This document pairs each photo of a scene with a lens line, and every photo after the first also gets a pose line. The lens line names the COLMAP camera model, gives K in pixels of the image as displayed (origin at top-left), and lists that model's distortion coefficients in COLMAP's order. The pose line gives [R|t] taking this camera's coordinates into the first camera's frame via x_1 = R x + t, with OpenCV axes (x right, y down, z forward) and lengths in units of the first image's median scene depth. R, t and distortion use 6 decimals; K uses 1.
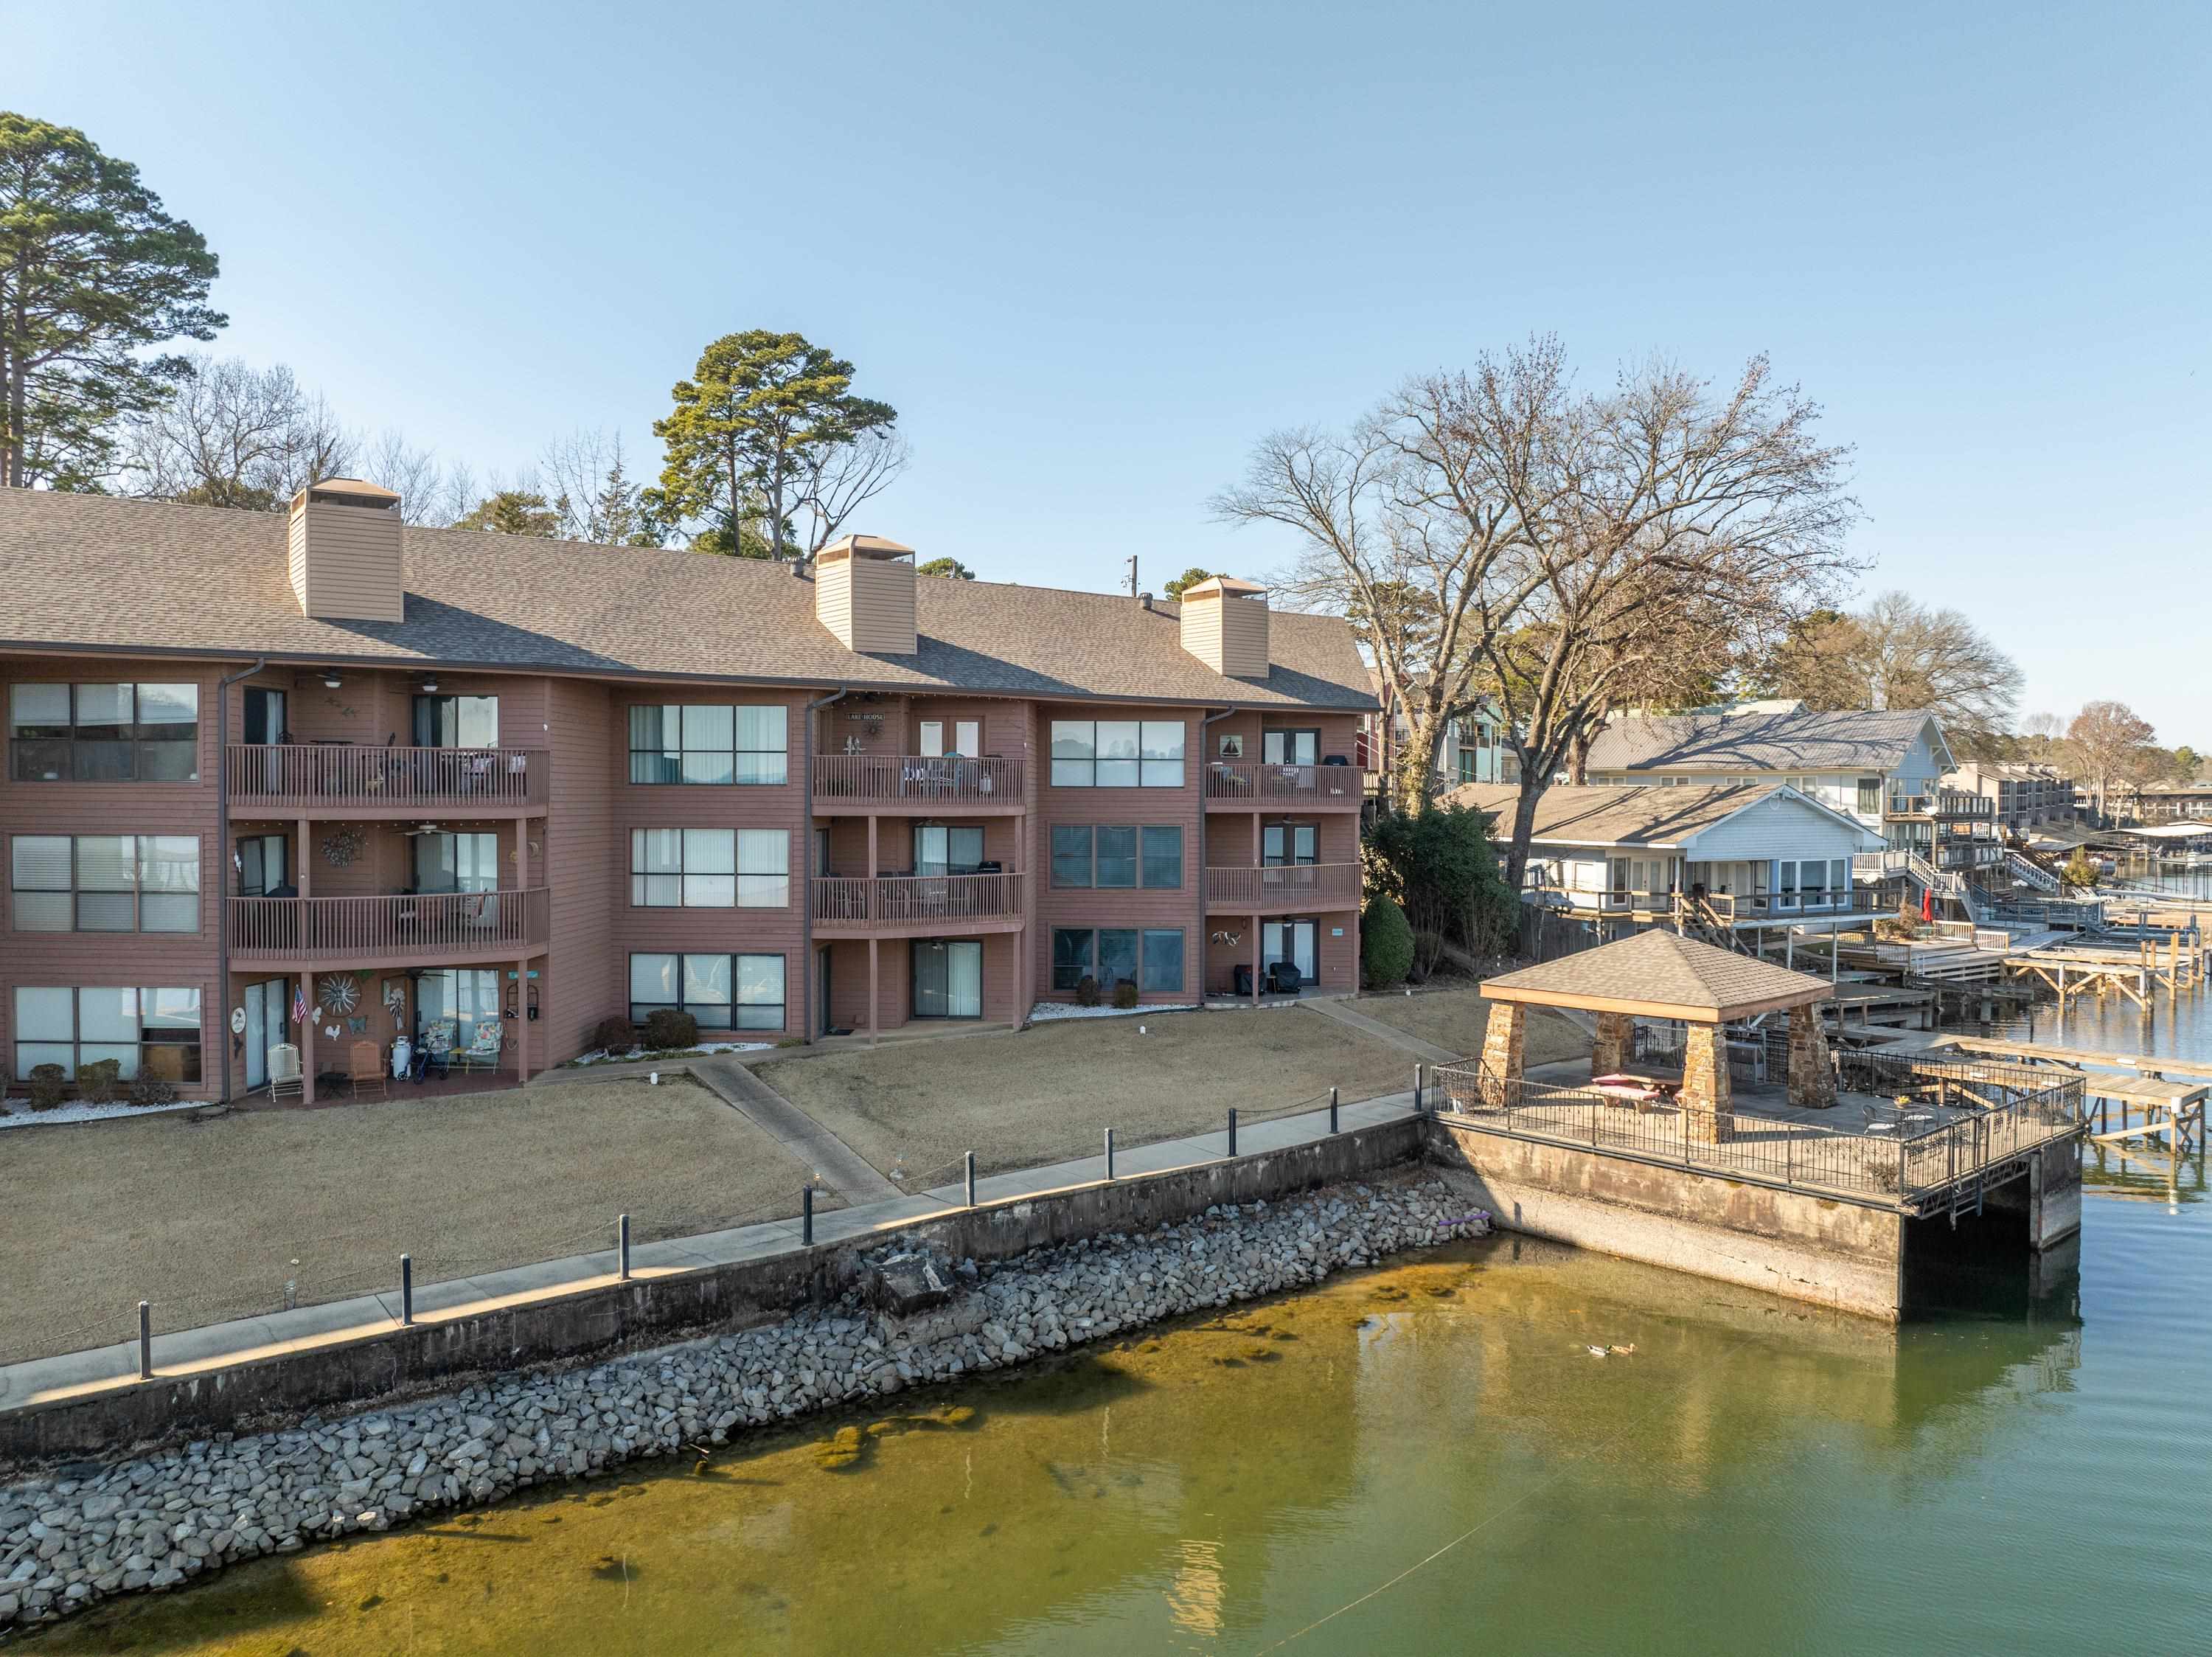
lens RADIAL K [[1563.8, 0, 1106.0], [0, 1563.8, 828.5], [0, 0, 1]] dist [-0.042609, 0.002452]
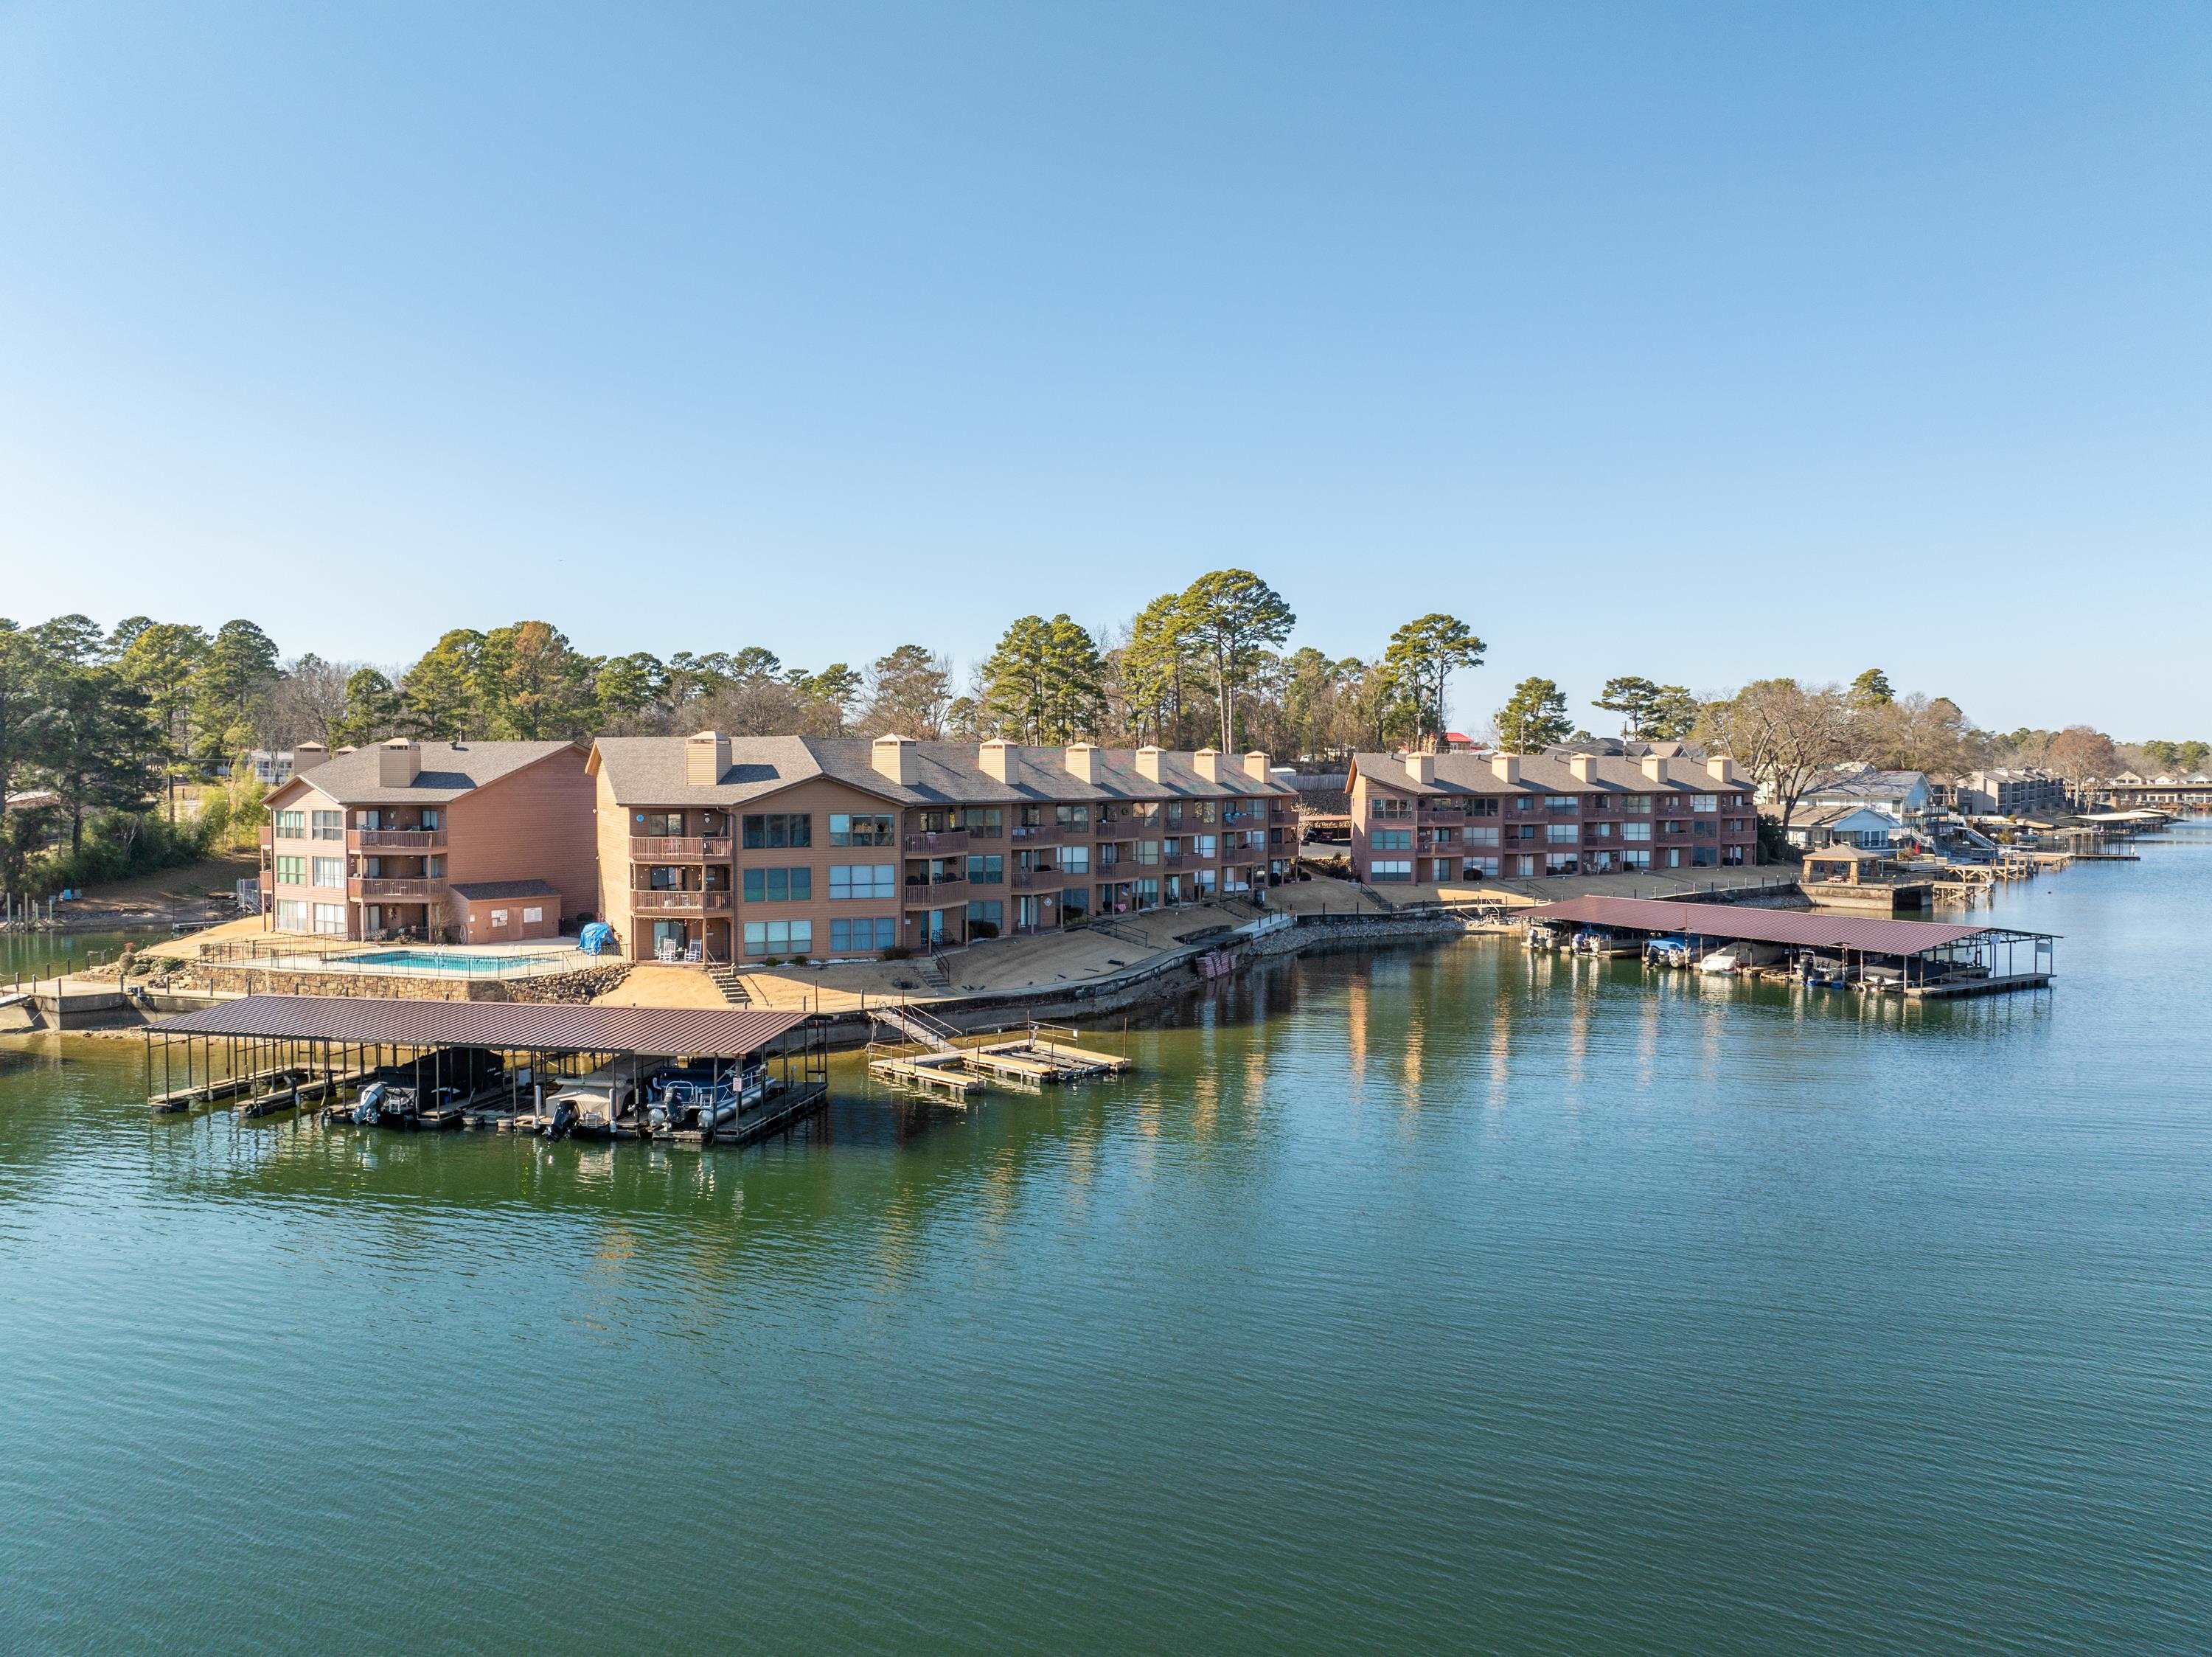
lens RADIAL K [[1563.8, 0, 1106.0], [0, 1563.8, 828.5], [0, 0, 1]] dist [-0.042609, 0.002452]
pose [[0.999539, -0.004488, -0.030011, -1.626208], [0.004764, 0.999947, 0.009139, -0.032254], [0.029968, -0.009278, 0.999508, -3.518911]]
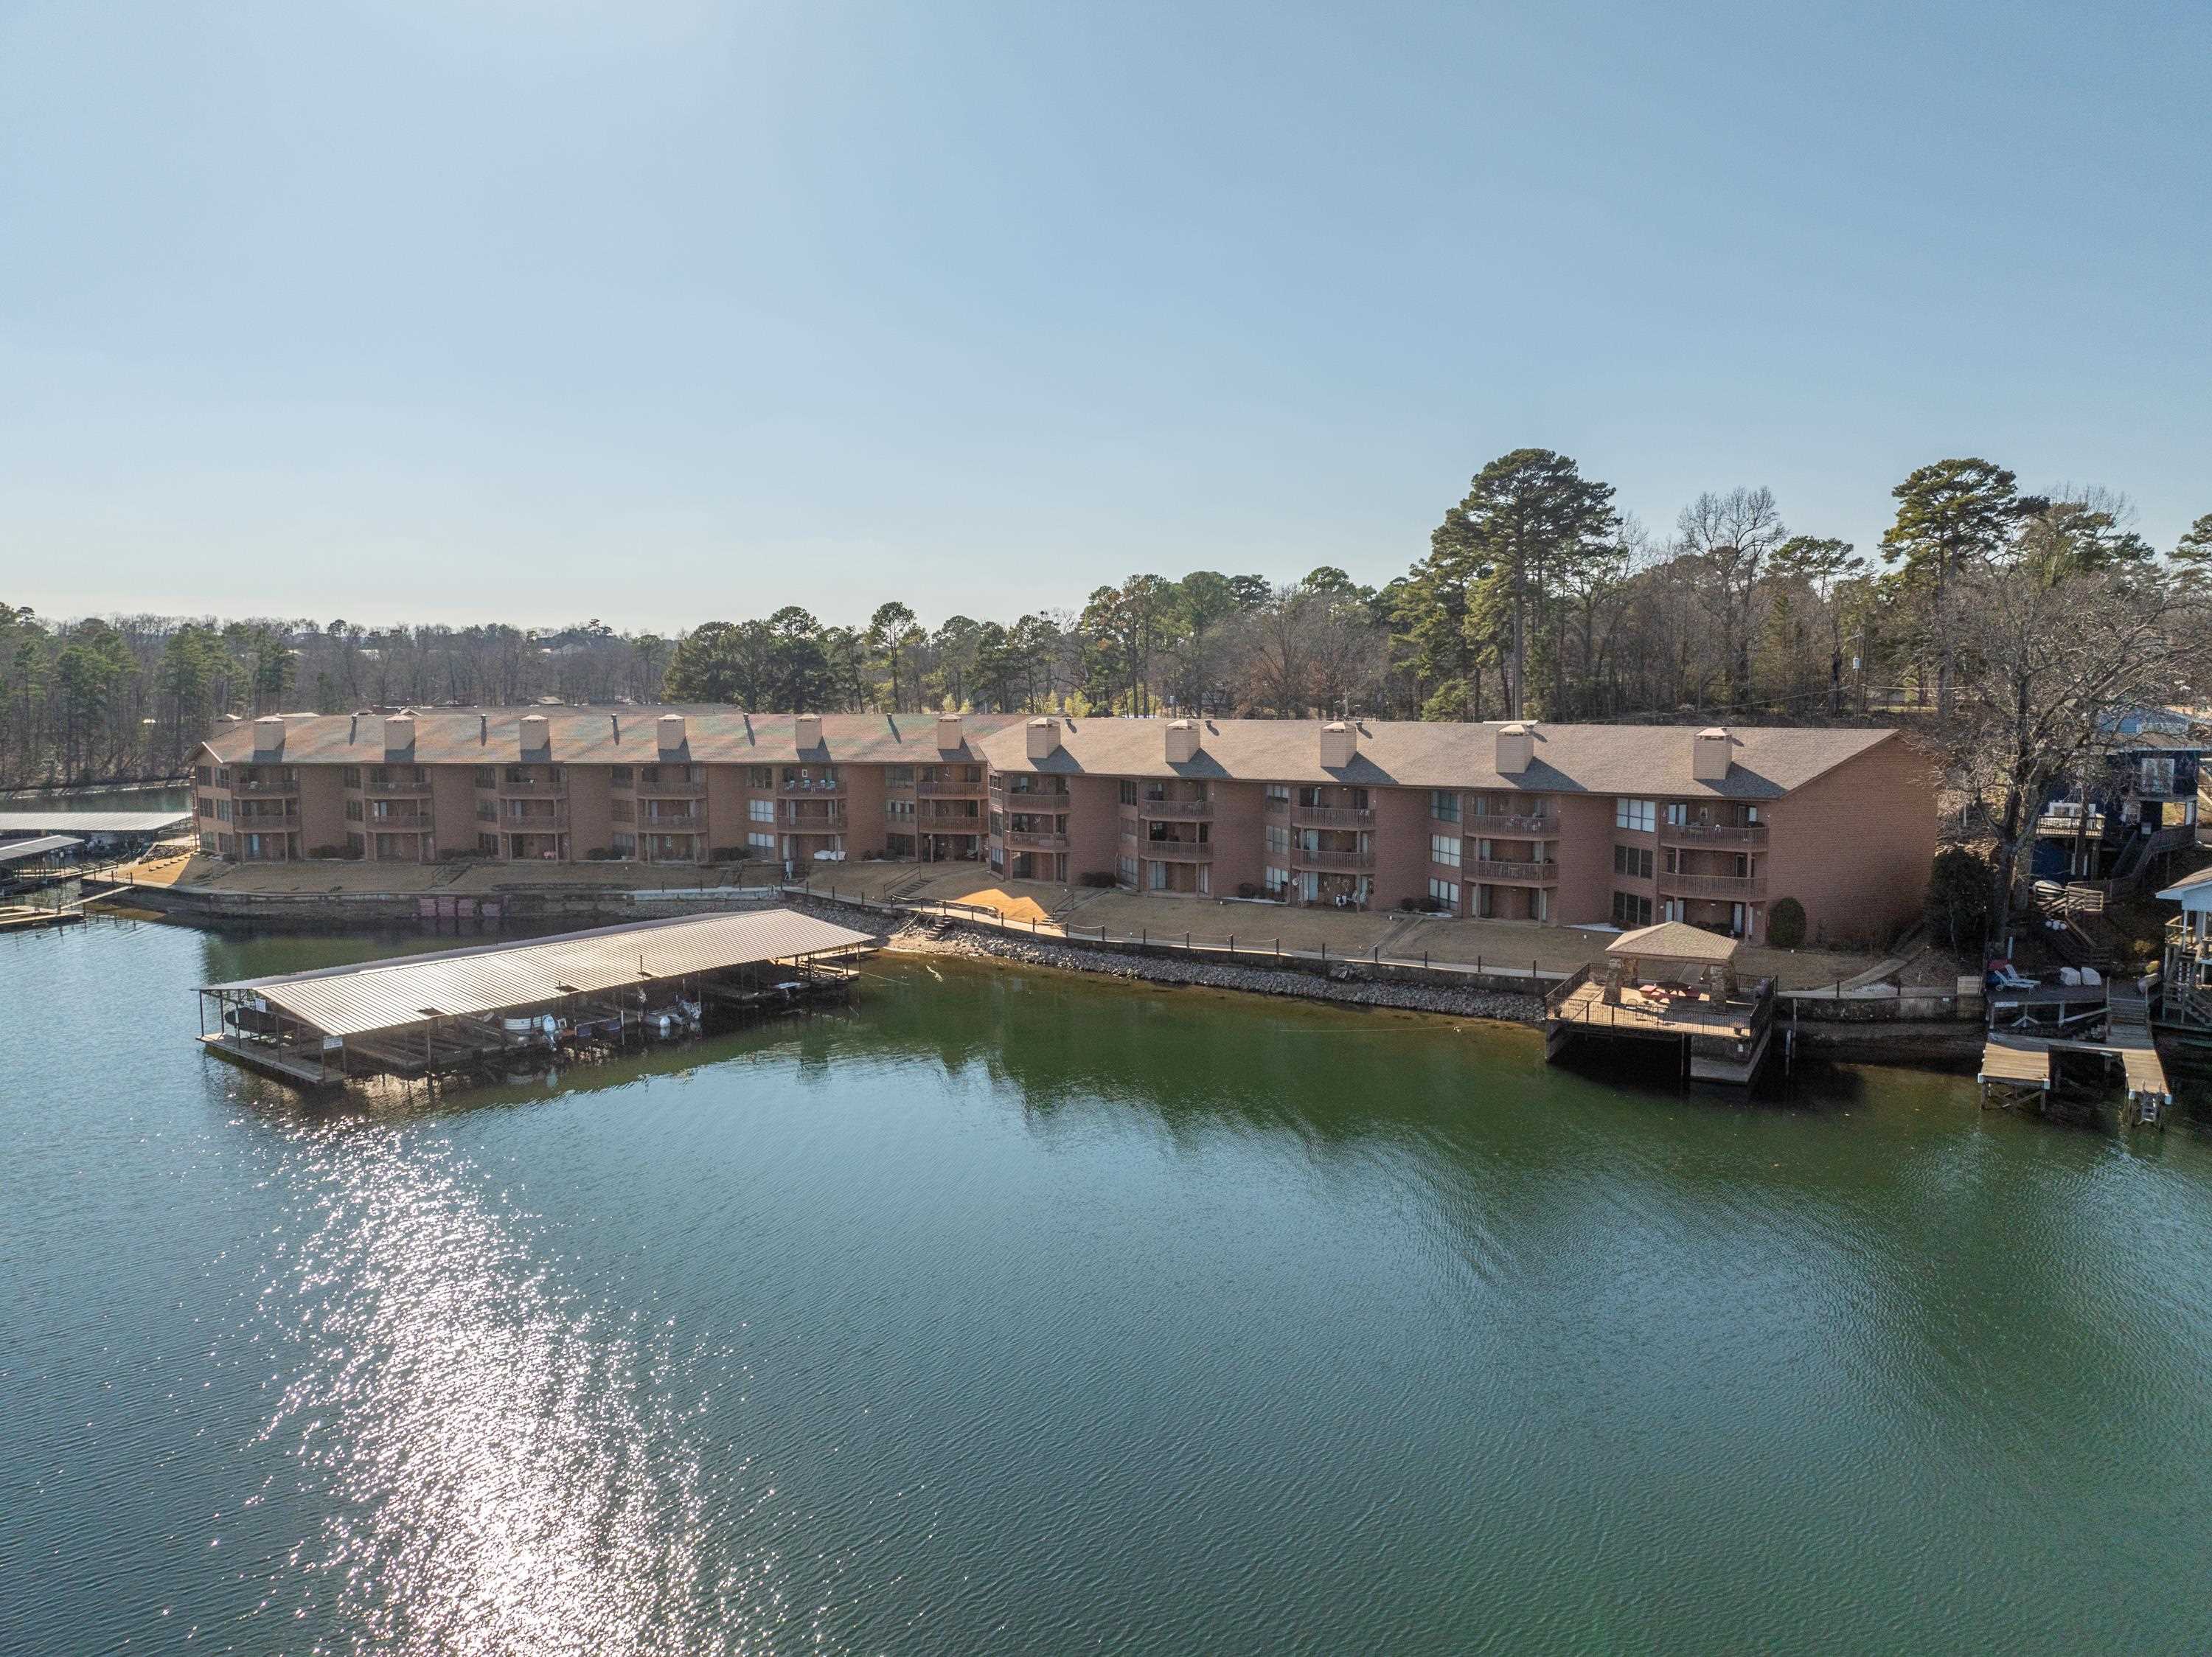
lens RADIAL K [[1563.8, 0, 1106.0], [0, 1563.8, 828.5], [0, 0, 1]] dist [-0.042609, 0.002452]
pose [[0.384556, 0.100297, -0.917637, 2.081541], [-0.011773, 0.994532, 0.103768, -0.298929], [0.923027, -0.029101, 0.383634, -0.647014]]
